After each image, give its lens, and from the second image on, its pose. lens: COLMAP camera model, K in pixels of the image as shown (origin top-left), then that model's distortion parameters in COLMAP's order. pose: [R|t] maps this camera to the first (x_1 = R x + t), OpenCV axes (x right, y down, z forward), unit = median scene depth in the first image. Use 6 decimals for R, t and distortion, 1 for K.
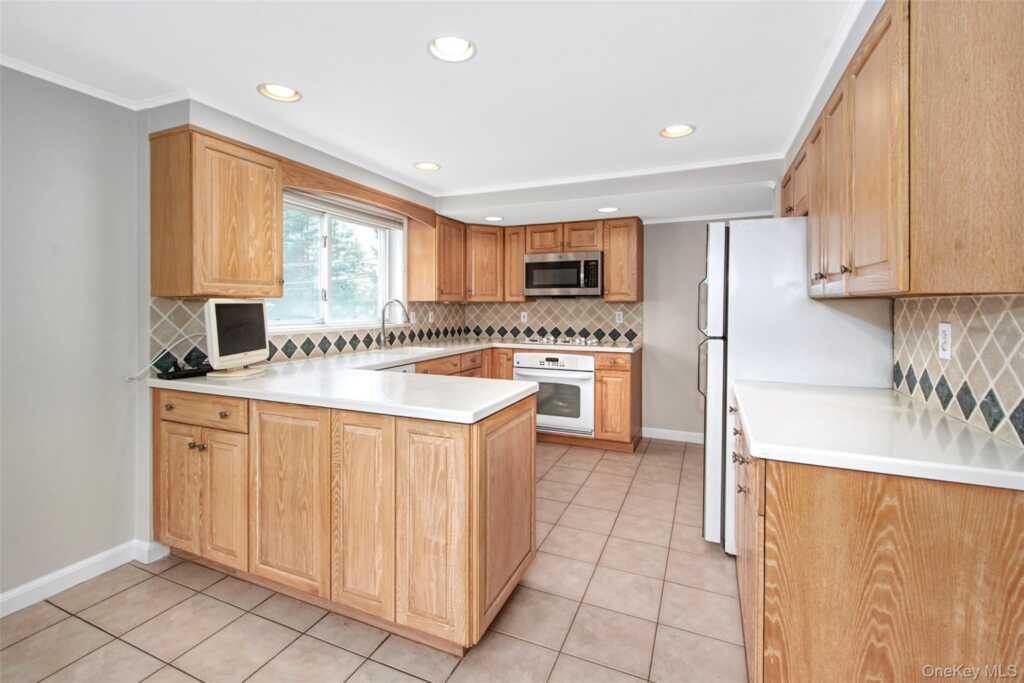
lens RADIAL K [[460.7, 0, 511.9], [0, 460.7, 309.5], [0, 0, 1]] dist [-0.000886, -0.000237]
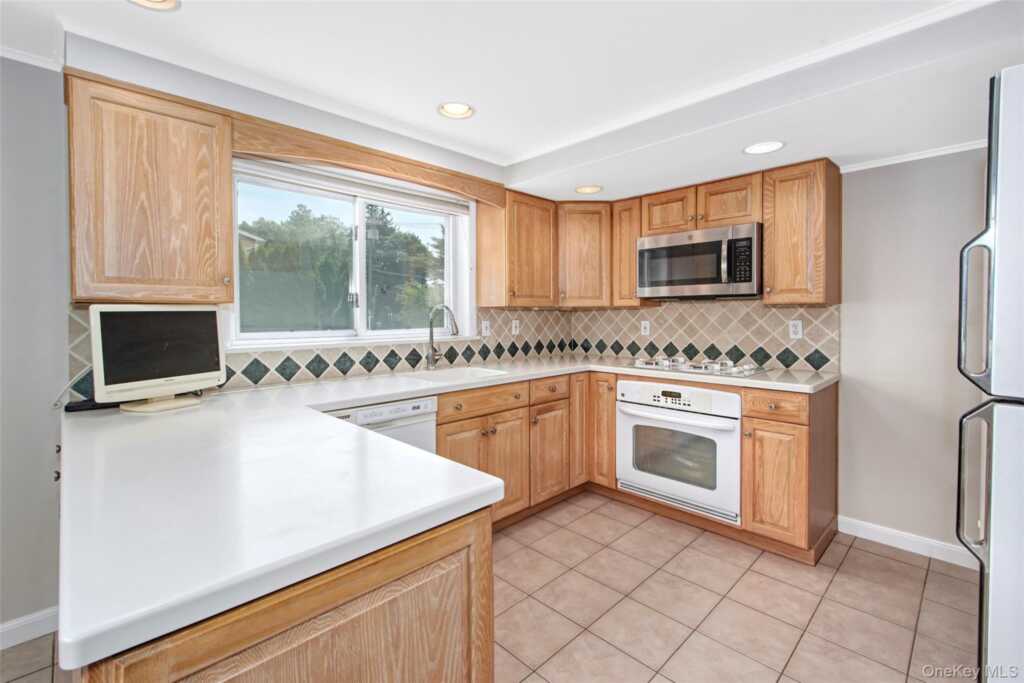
lens RADIAL K [[461.8, 0, 518.2], [0, 461.8, 319.7], [0, 0, 1]] dist [0.001126, -0.000149]
pose [[0.928509, 0.000384, -0.371310, 0.127581], [0.002200, 0.999976, 0.006536, -0.001798], [0.371304, -0.006886, 0.928486, 0.310981]]
